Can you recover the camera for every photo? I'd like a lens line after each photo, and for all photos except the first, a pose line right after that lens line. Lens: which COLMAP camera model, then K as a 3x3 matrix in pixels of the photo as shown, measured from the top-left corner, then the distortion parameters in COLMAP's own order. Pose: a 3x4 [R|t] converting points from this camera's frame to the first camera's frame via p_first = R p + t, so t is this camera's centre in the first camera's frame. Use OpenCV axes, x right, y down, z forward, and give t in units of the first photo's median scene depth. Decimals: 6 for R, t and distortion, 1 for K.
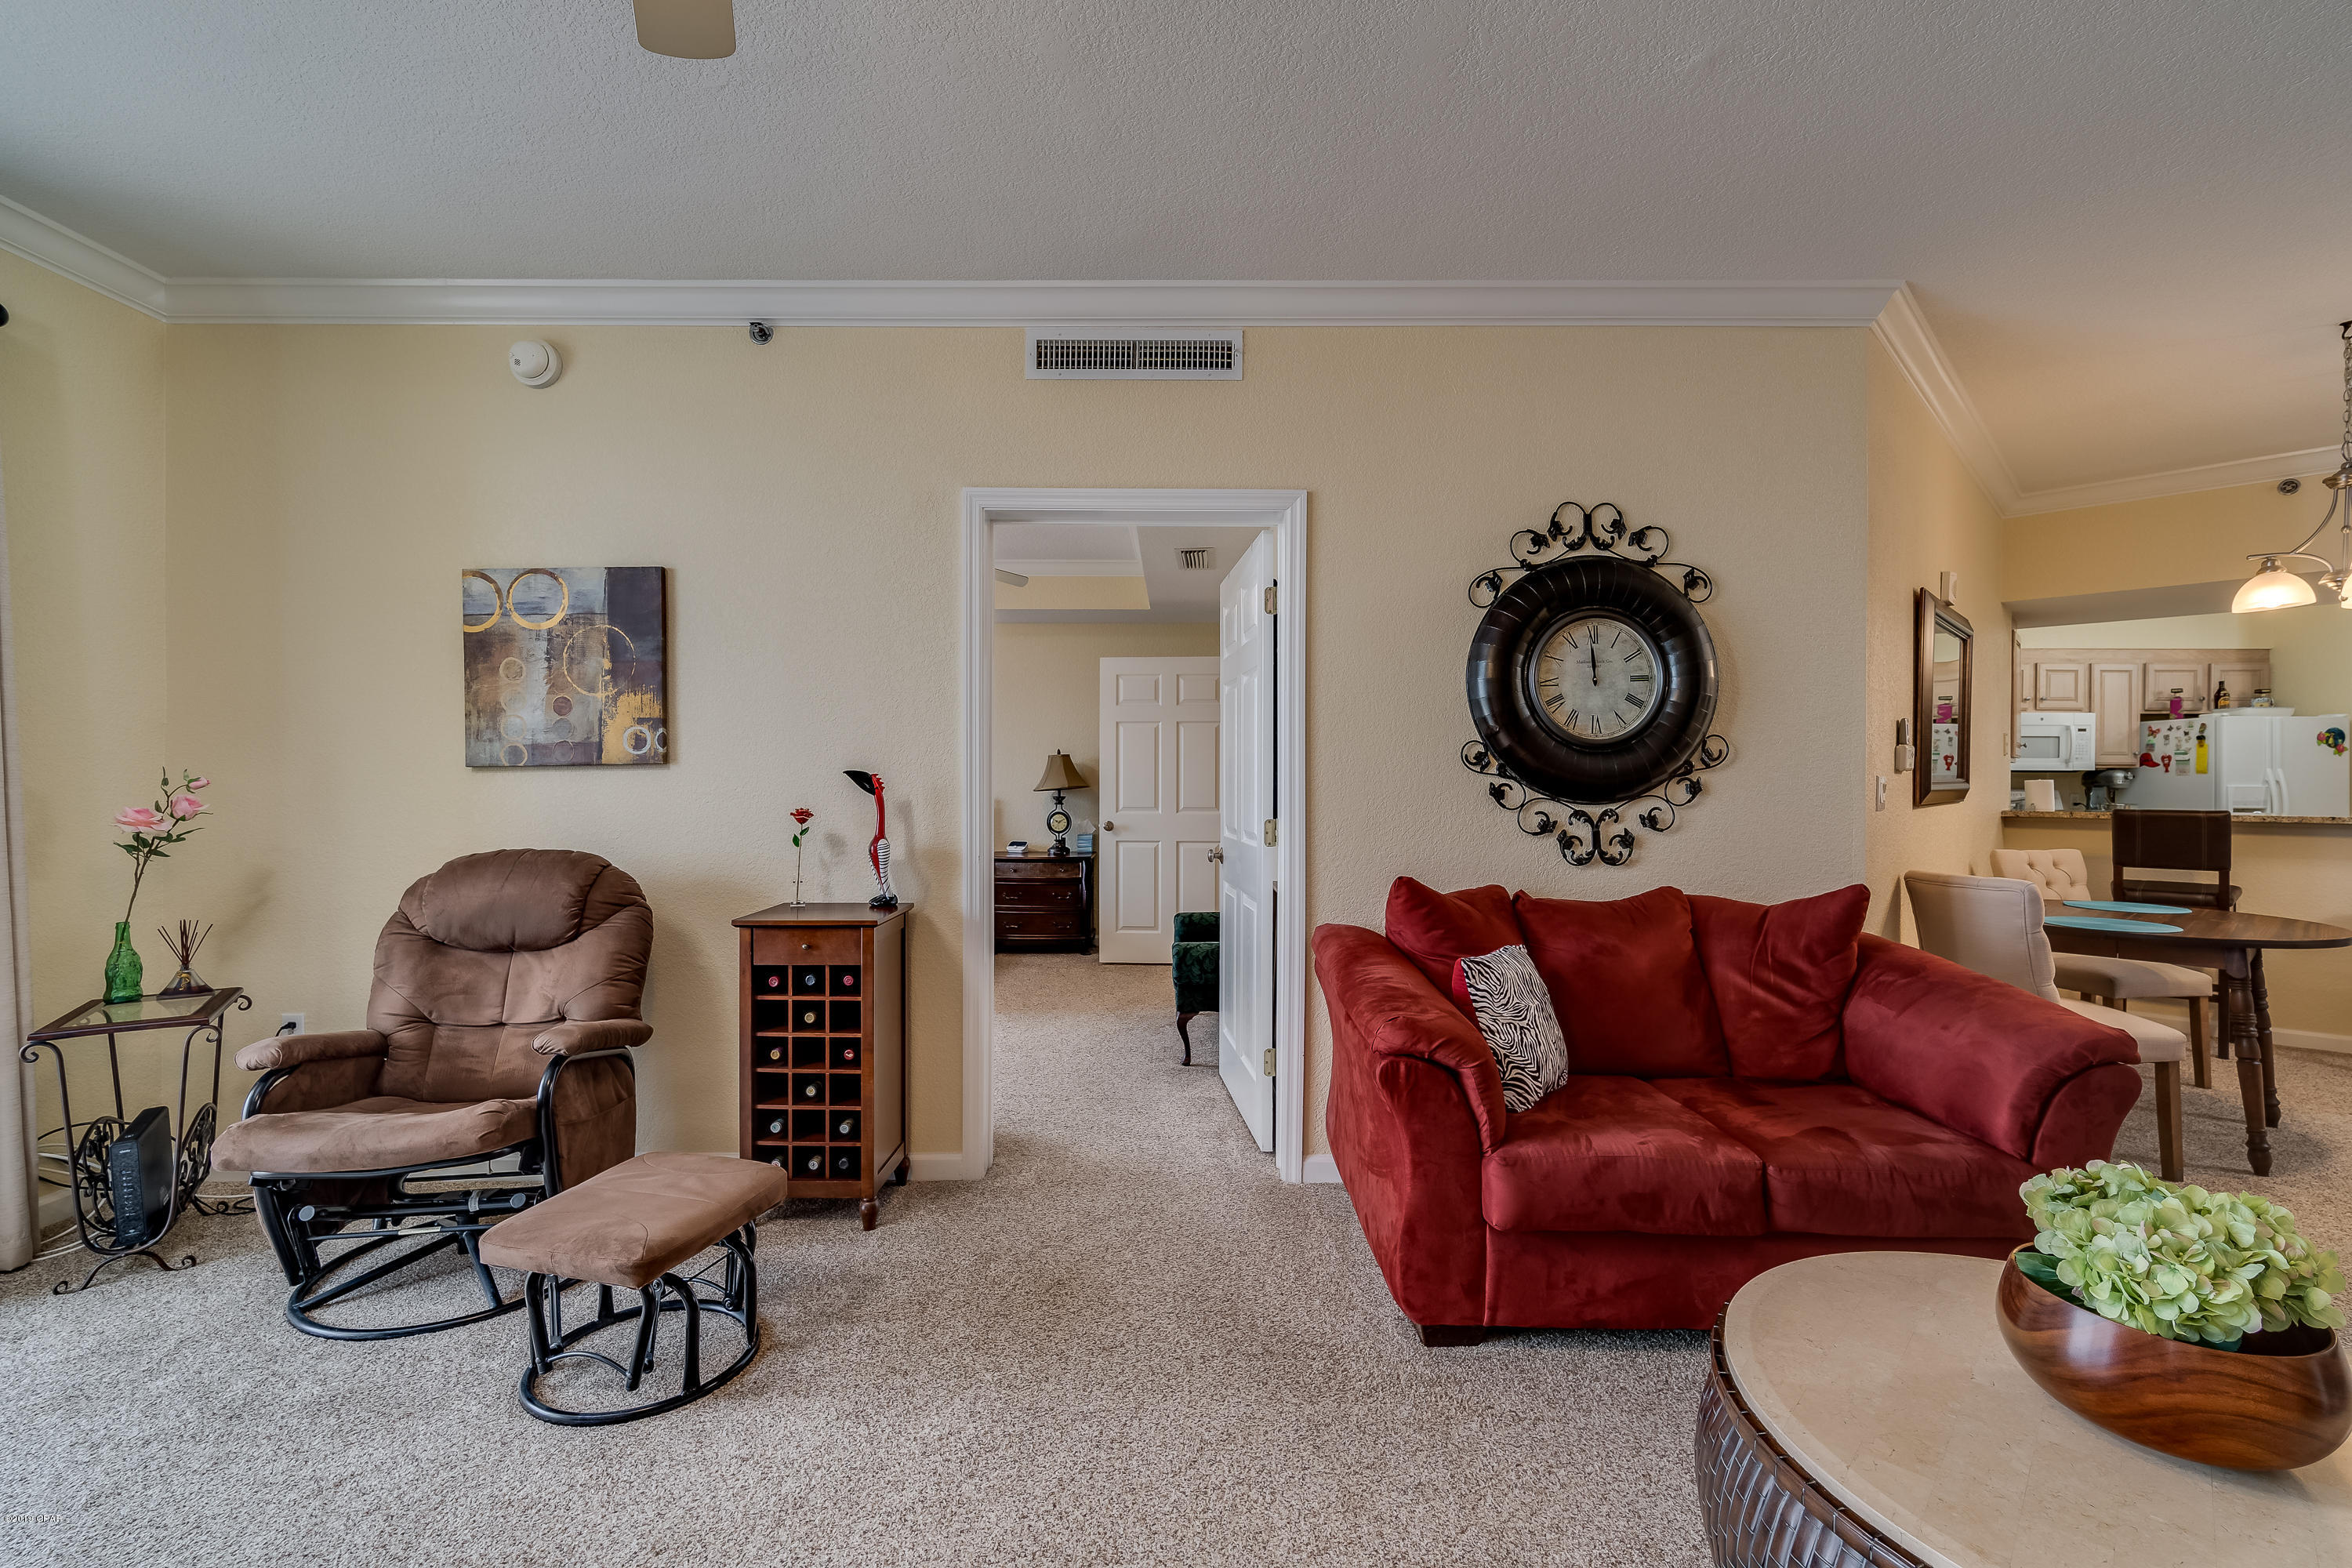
lens RADIAL K [[1009.7, 0, 1176.0], [0, 1009.7, 784.0], [0, 0, 1]] dist [-0.000461, -0.000131]
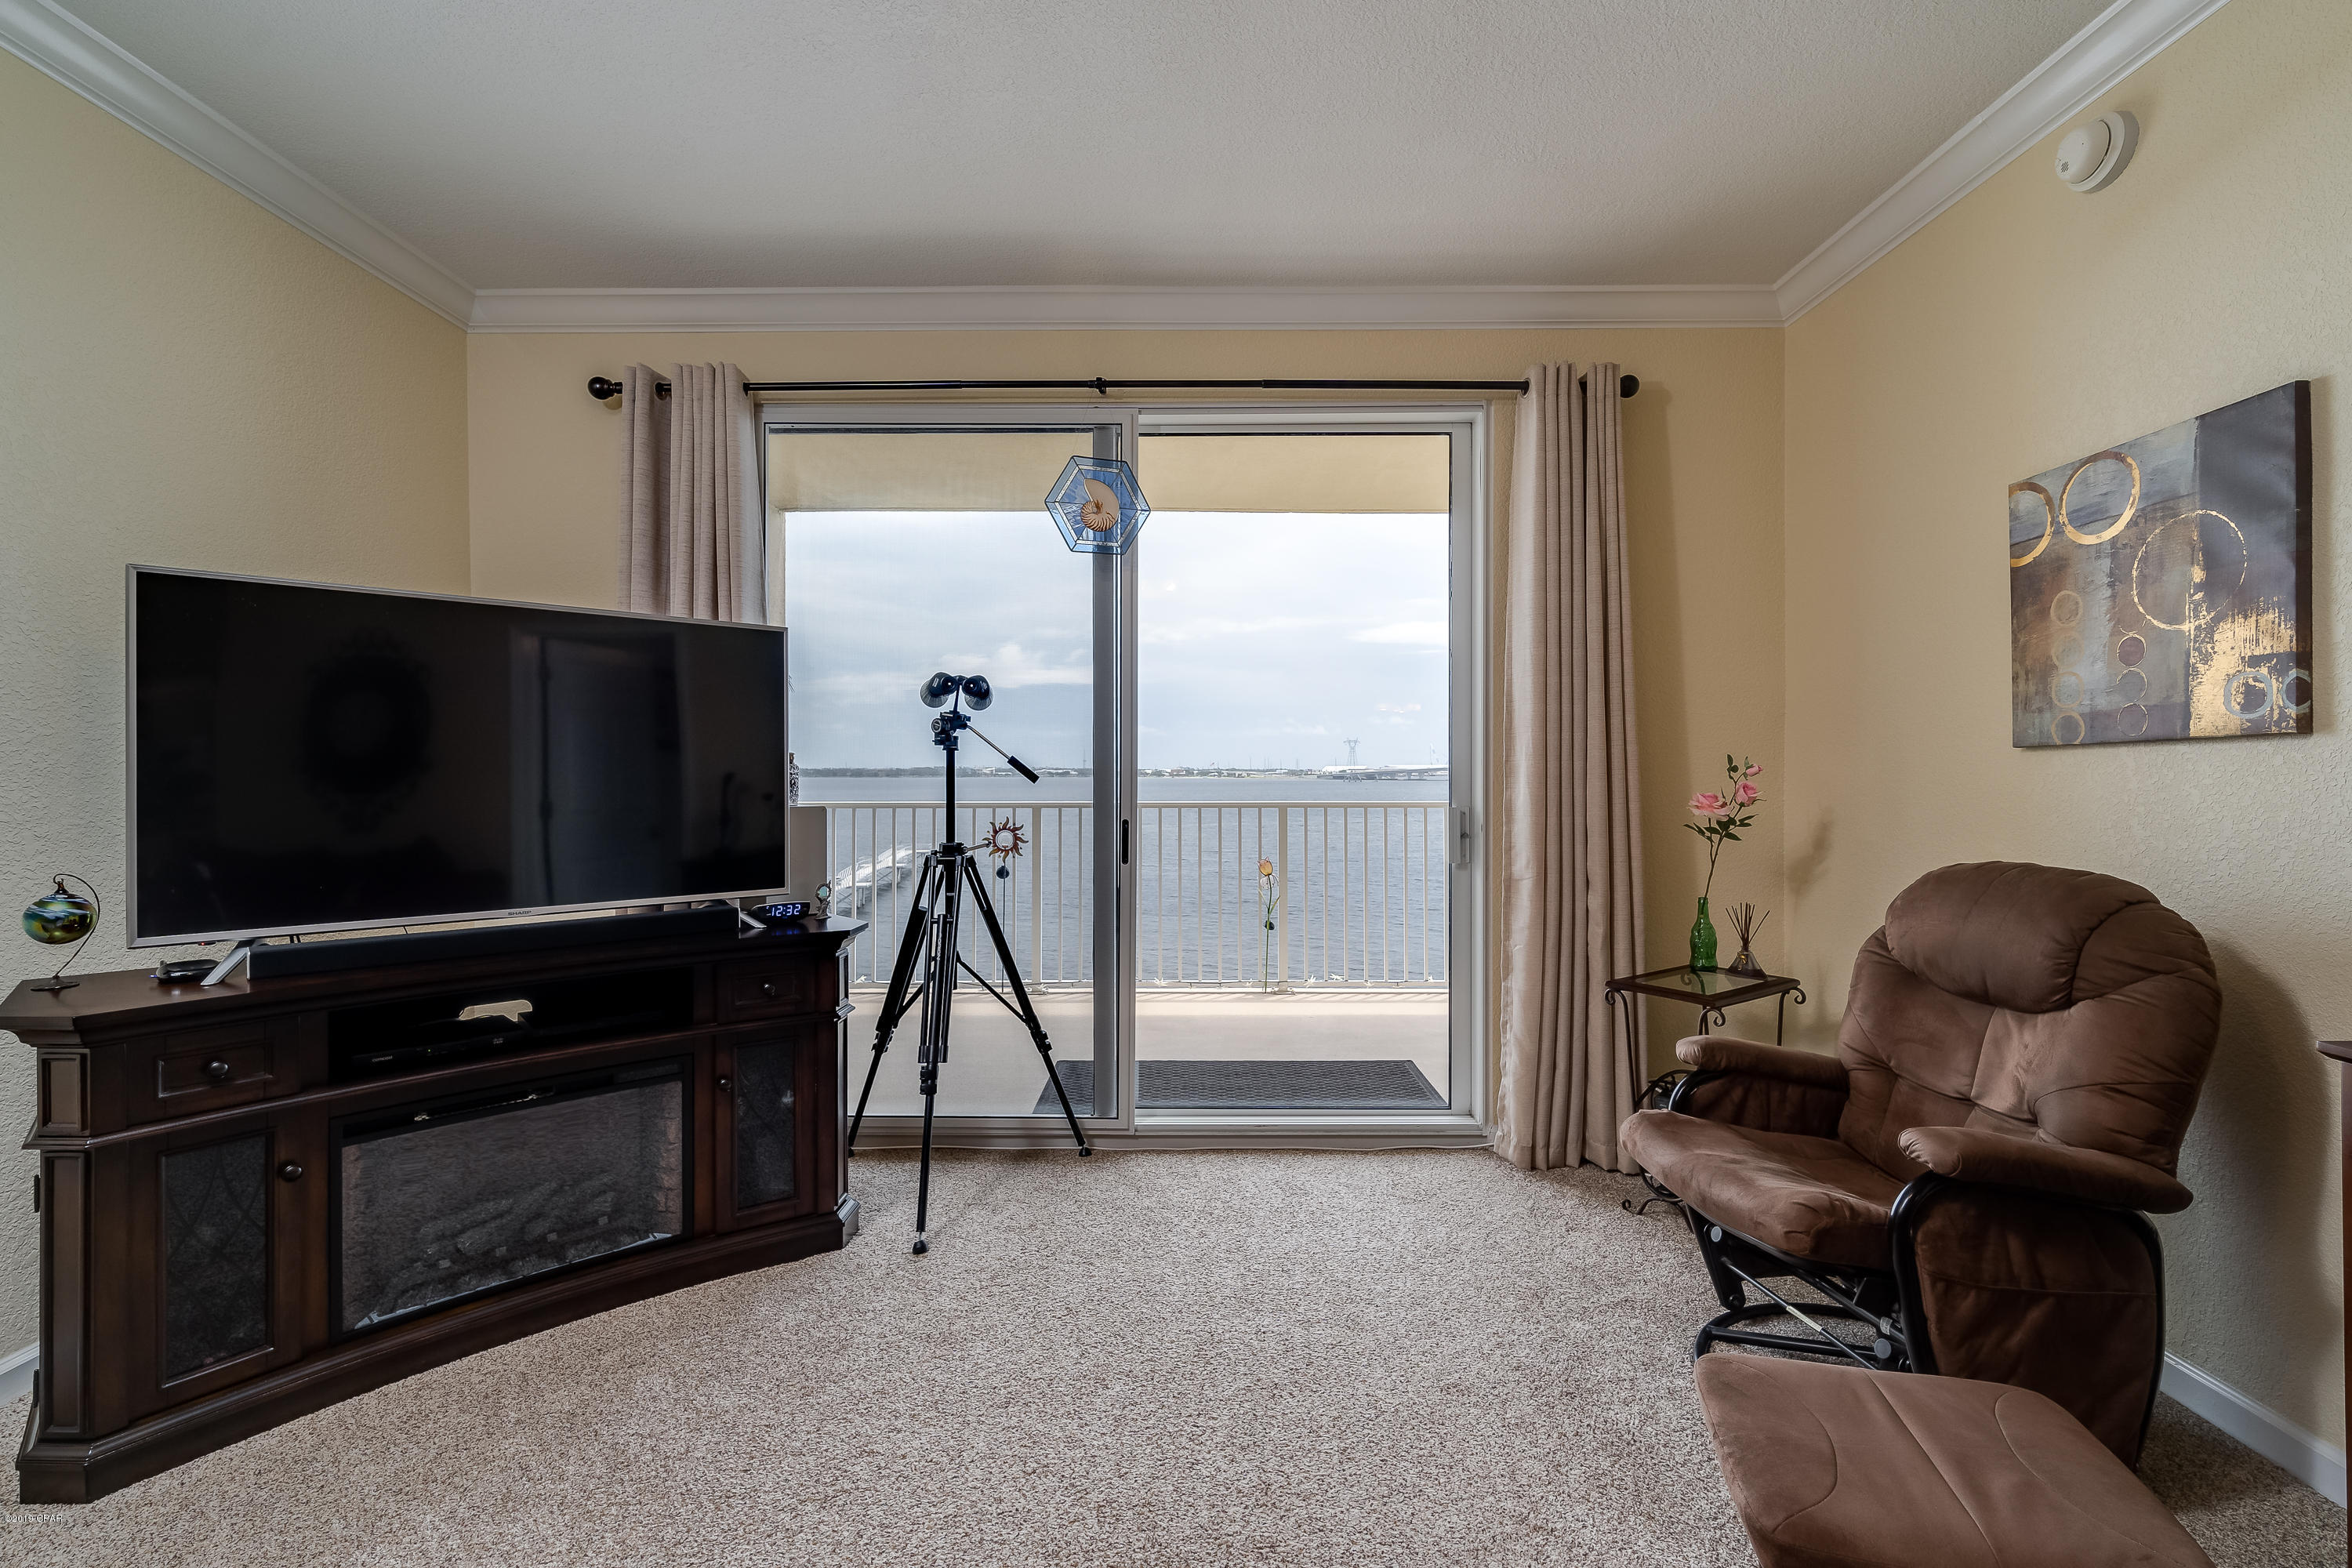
lens RADIAL K [[1031.7, 0, 1184.6], [0, 1031.7, 776.0], [0, 0, 1]] dist [0.001610, -0.000215]
pose [[0.008269, 0.004039, -0.999958, 0.065234], [-0.003295, 0.999987, 0.004012, 0.003377], [0.999960, 0.003261, 0.008282, 0.422347]]
